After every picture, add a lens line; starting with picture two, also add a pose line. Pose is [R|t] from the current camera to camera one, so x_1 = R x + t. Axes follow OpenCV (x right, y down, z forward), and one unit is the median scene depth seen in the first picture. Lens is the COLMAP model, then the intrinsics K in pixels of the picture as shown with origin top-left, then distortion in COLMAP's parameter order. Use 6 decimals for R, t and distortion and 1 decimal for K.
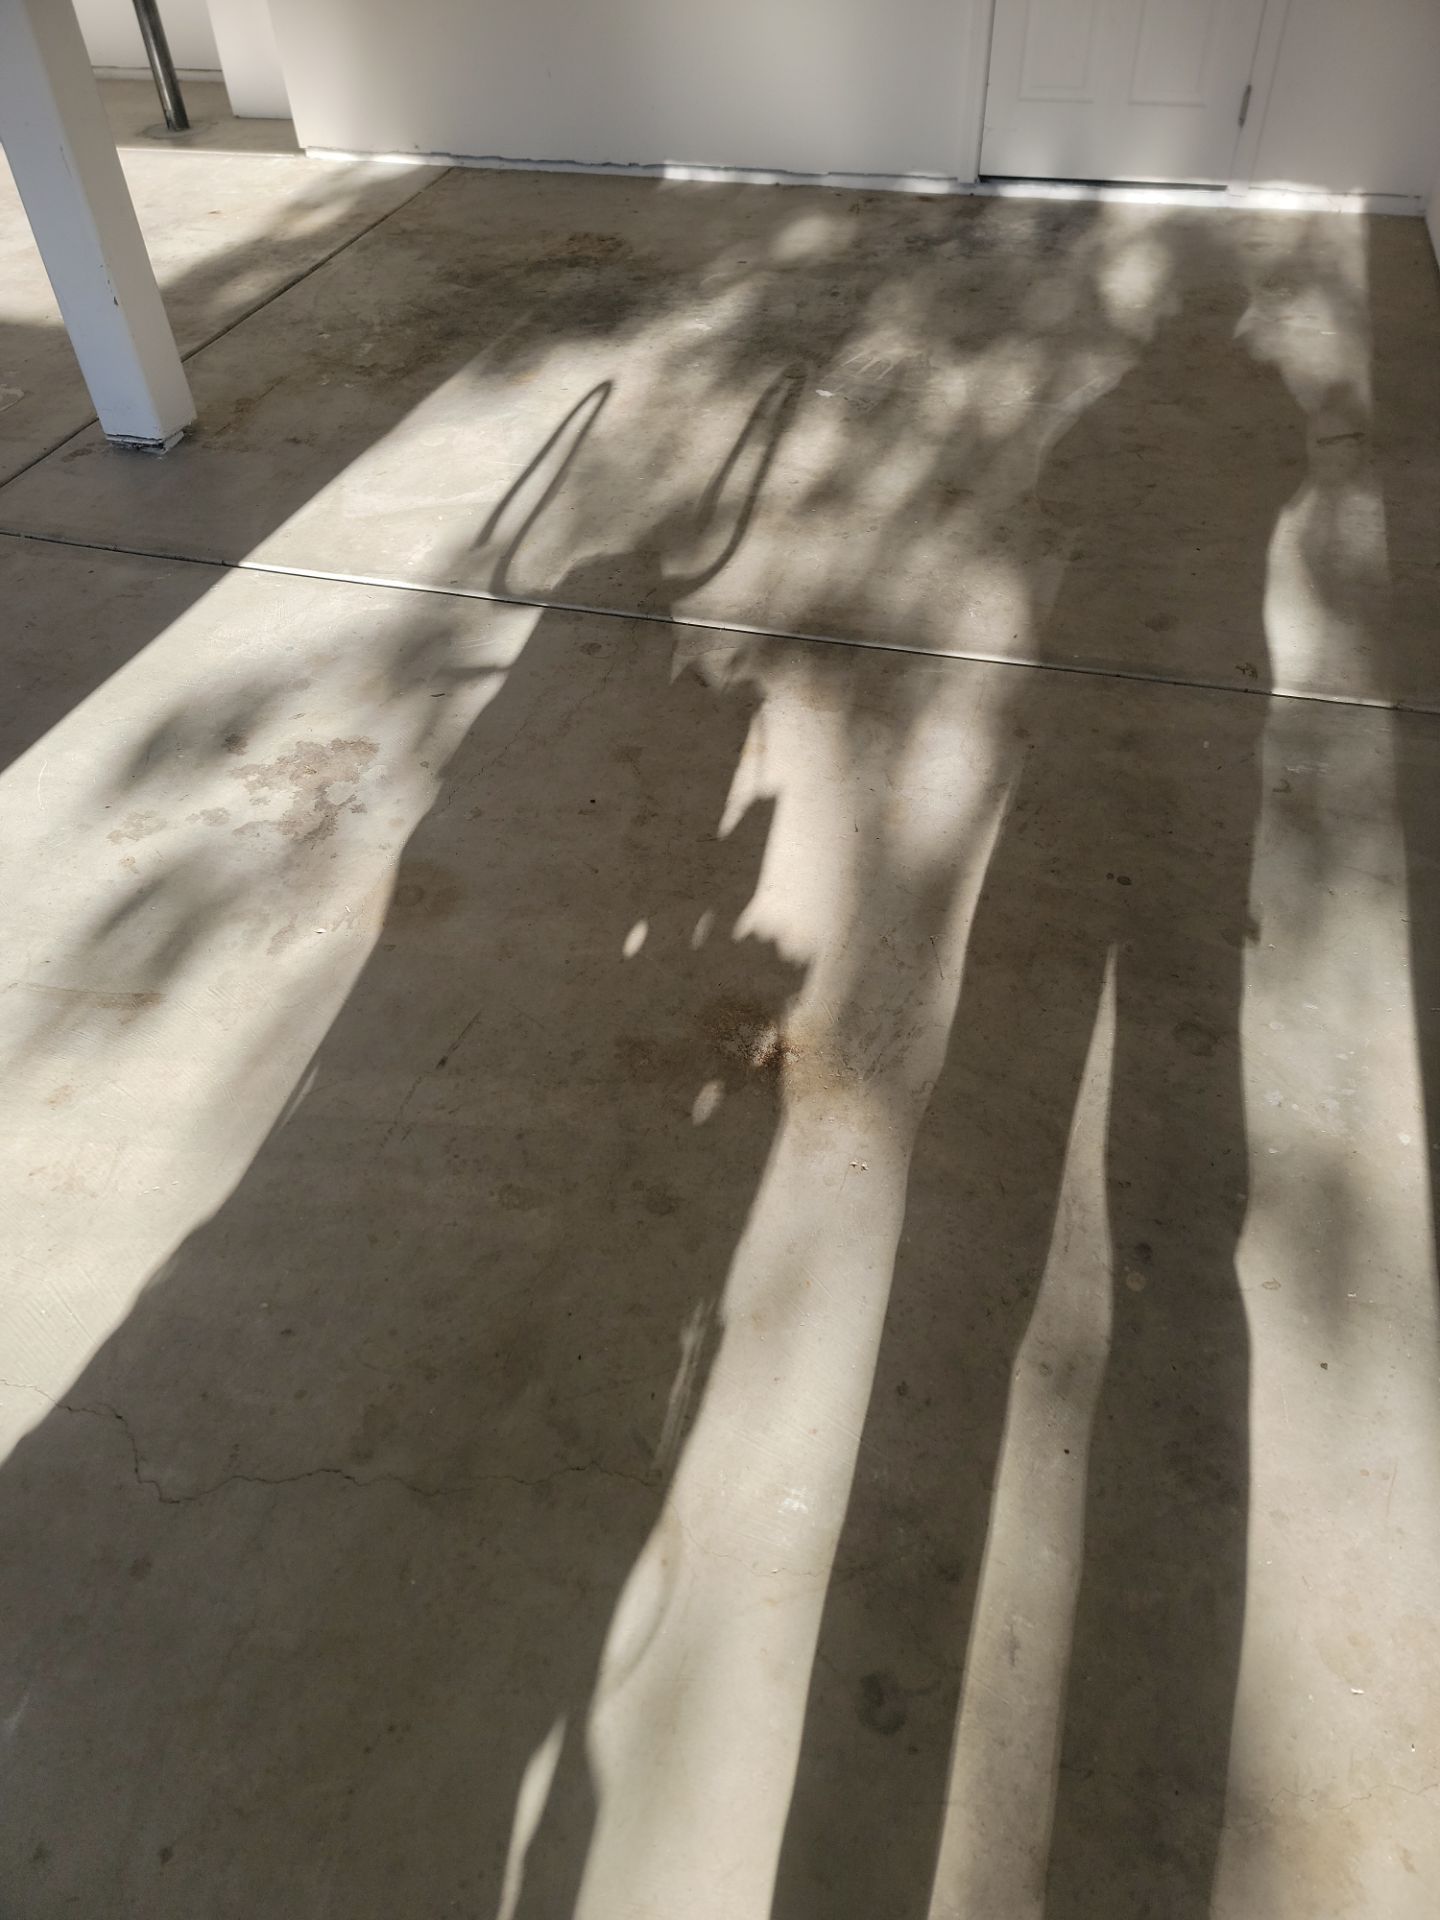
lens RADIAL K [[1312.6, 0, 716.1], [0, 1312.6, 997.0], [0, 0, 1]] dist [0.090359, -0.077834]
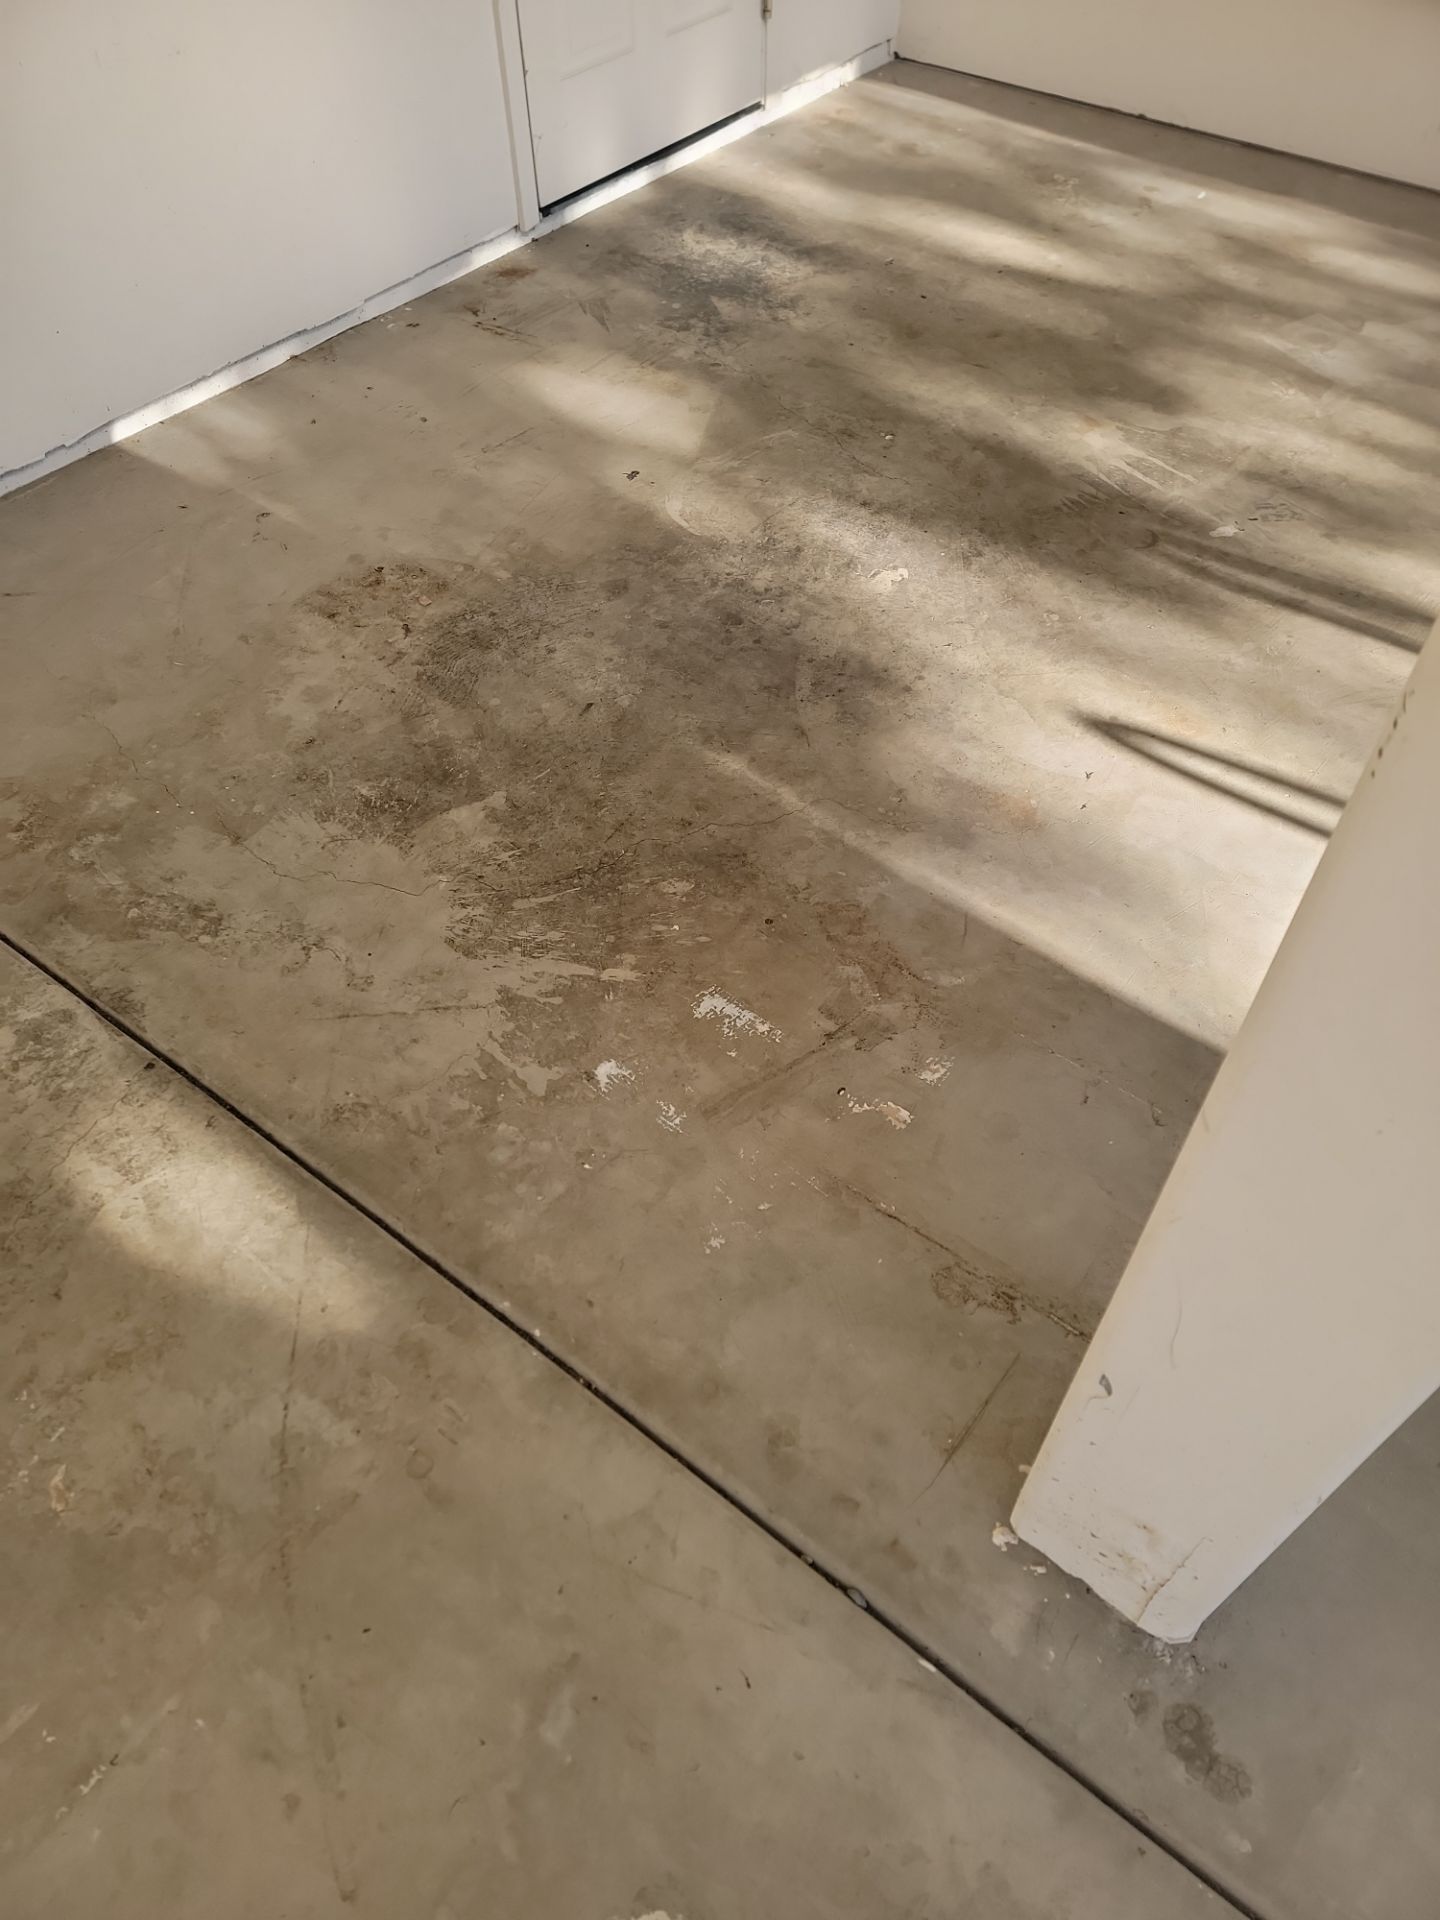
lens RADIAL K [[1312.6, 0, 716.1], [0, 1312.6, 997.0], [0, 0, 1]] dist [0.090359, -0.077834]
pose [[0.362076, -0.713184, 0.600225, -0.467501], [0.651260, 0.654235, 0.384496, -0.586800], [-0.666905, 0.251686, 0.701350, 0.611607]]
